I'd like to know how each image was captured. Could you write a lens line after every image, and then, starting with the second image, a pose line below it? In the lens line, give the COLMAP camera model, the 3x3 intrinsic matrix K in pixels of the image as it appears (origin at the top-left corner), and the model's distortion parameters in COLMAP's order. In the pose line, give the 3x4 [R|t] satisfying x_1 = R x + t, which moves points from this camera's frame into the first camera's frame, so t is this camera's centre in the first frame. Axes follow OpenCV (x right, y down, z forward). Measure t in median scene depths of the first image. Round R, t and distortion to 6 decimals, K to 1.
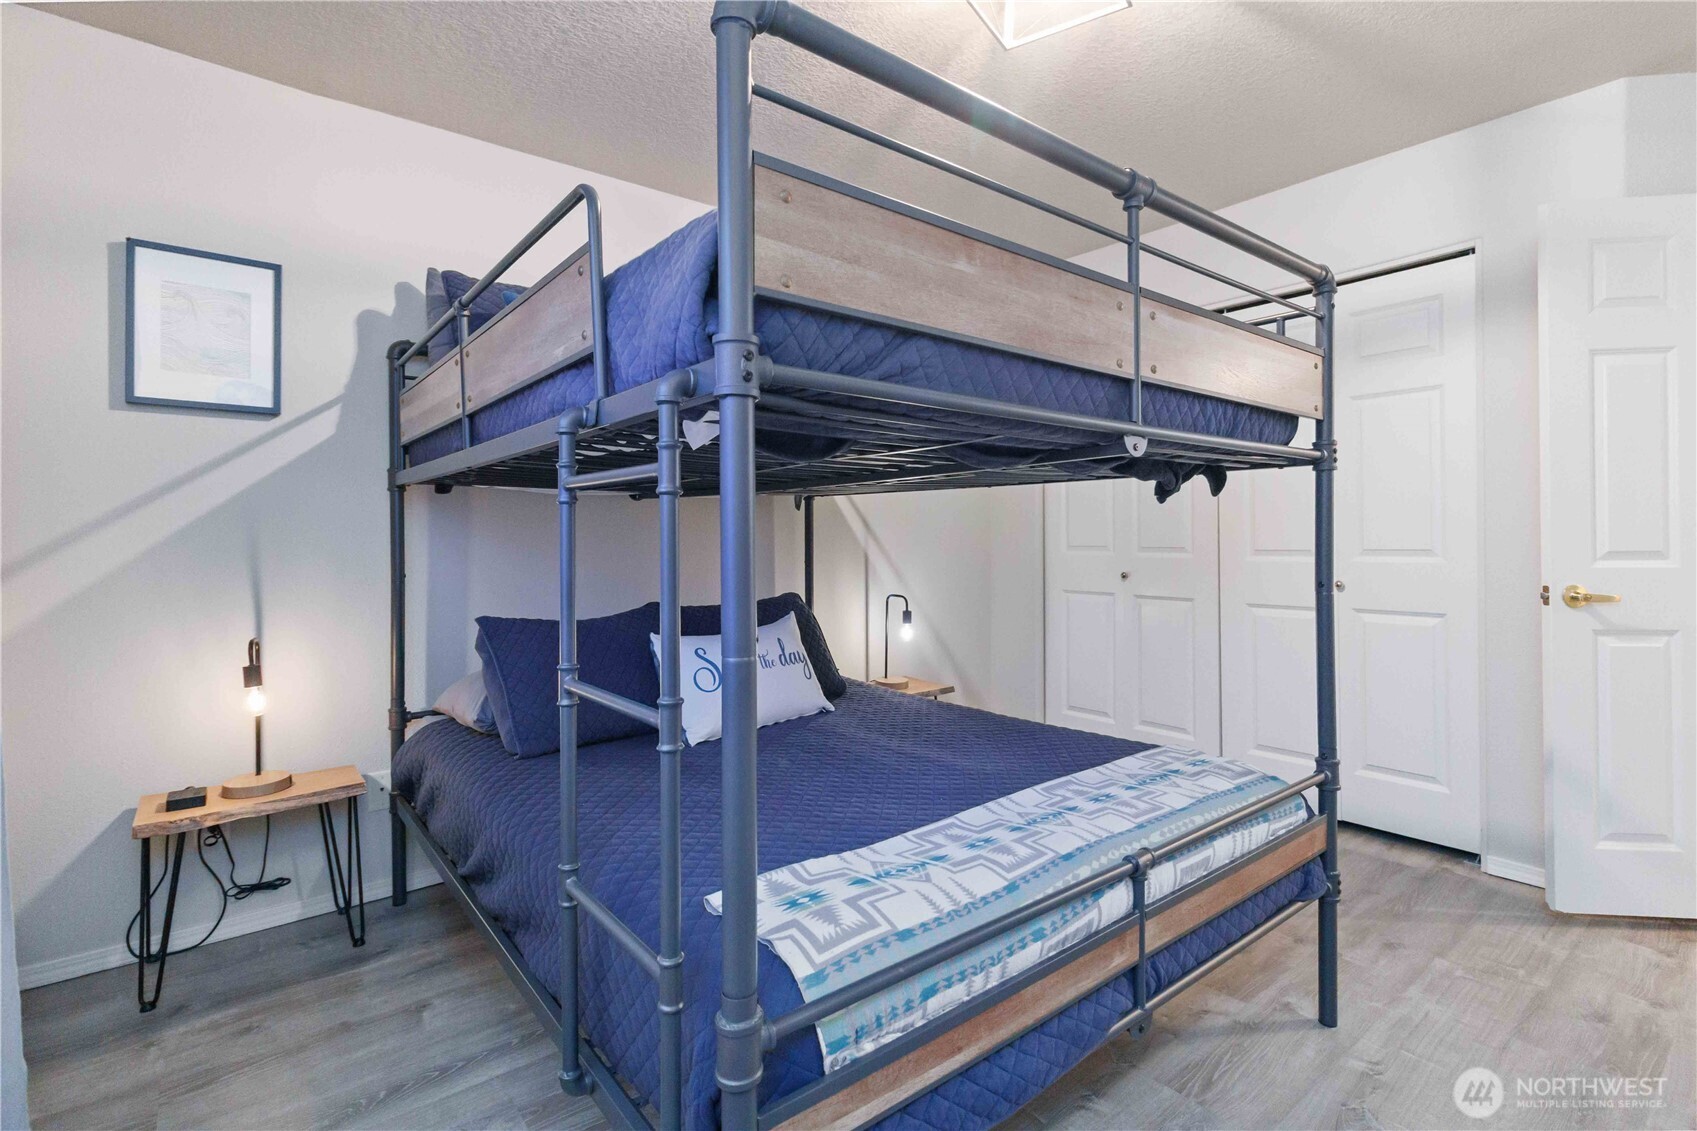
lens RADIAL K [[869.5, 0, 849.9], [0, 869.5, 531.8], [0, 0, 1]] dist [0.049110, 0.000239]
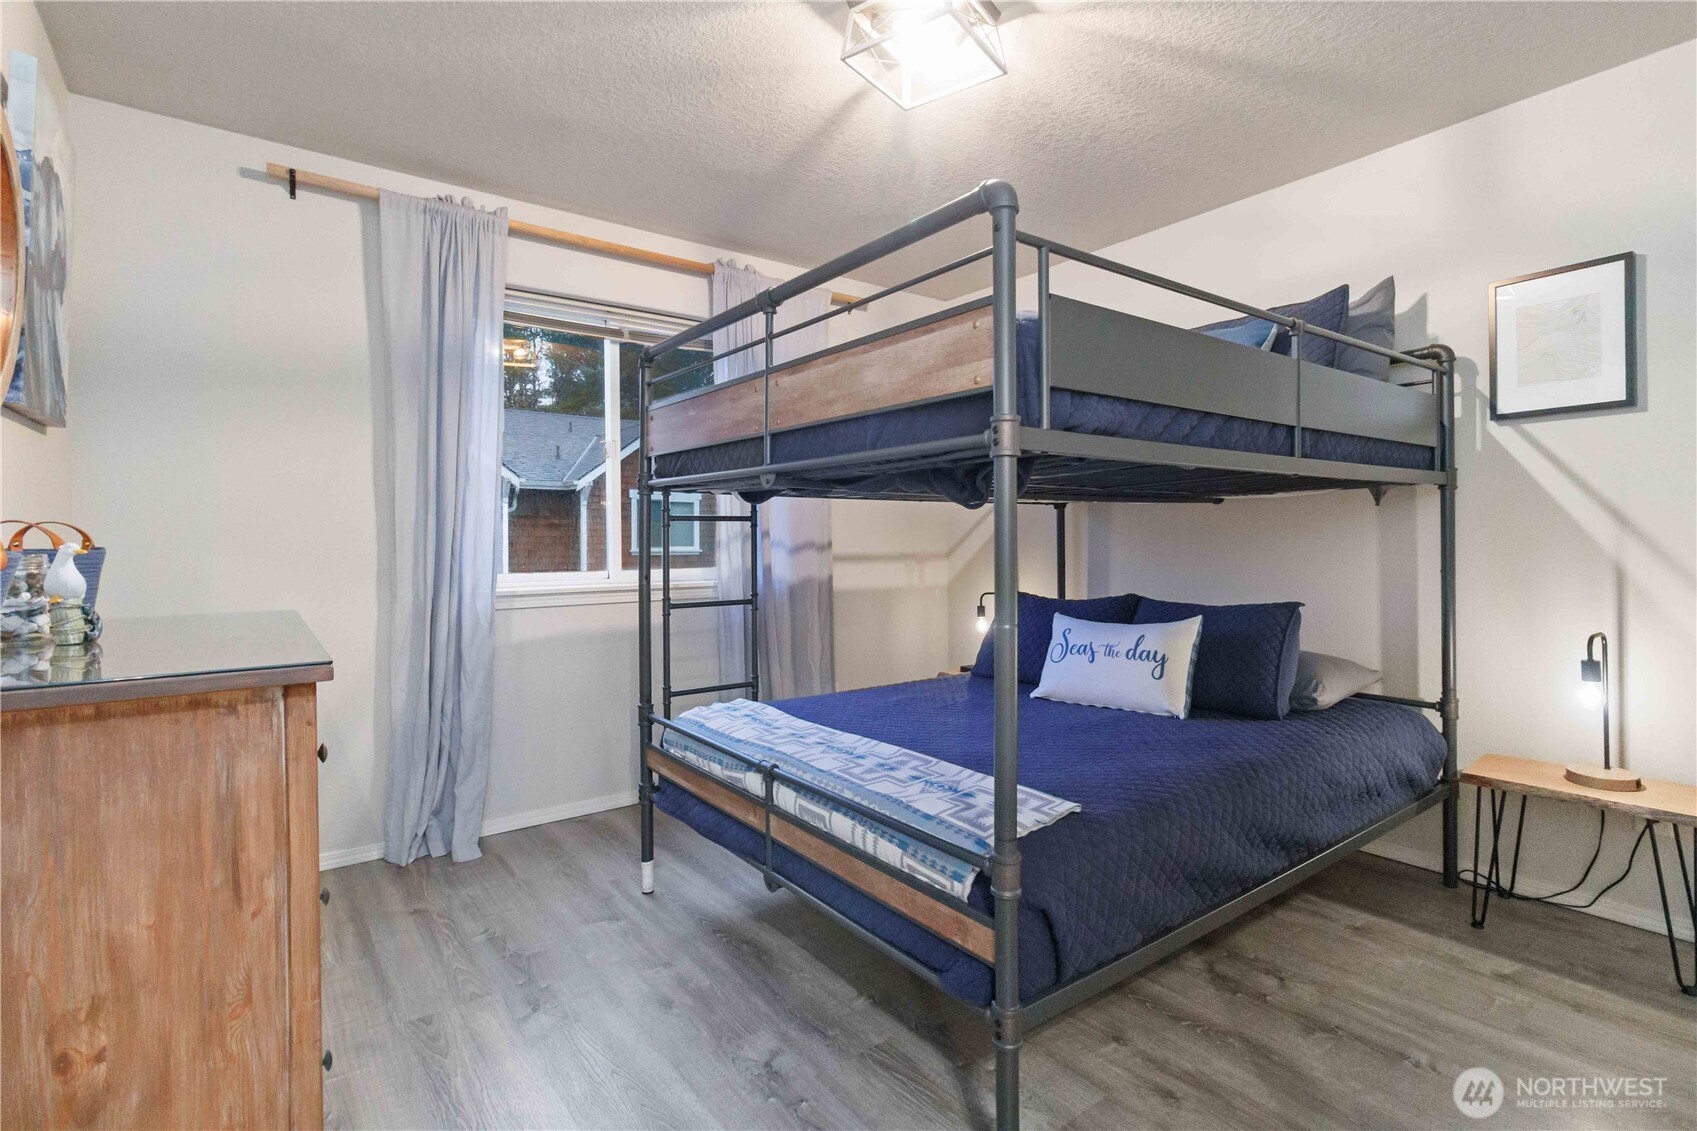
lens RADIAL K [[791.2, 0, 859.5], [0, 791.2, 541.3], [0, 0, 1]] dist [0.002892, 0.000276]
pose [[-0.078452, 0.008086, -0.996885, 1.441465], [0.012960, 0.999891, 0.007091, -0.006375], [0.996834, -0.012364, -0.078548, 1.126316]]
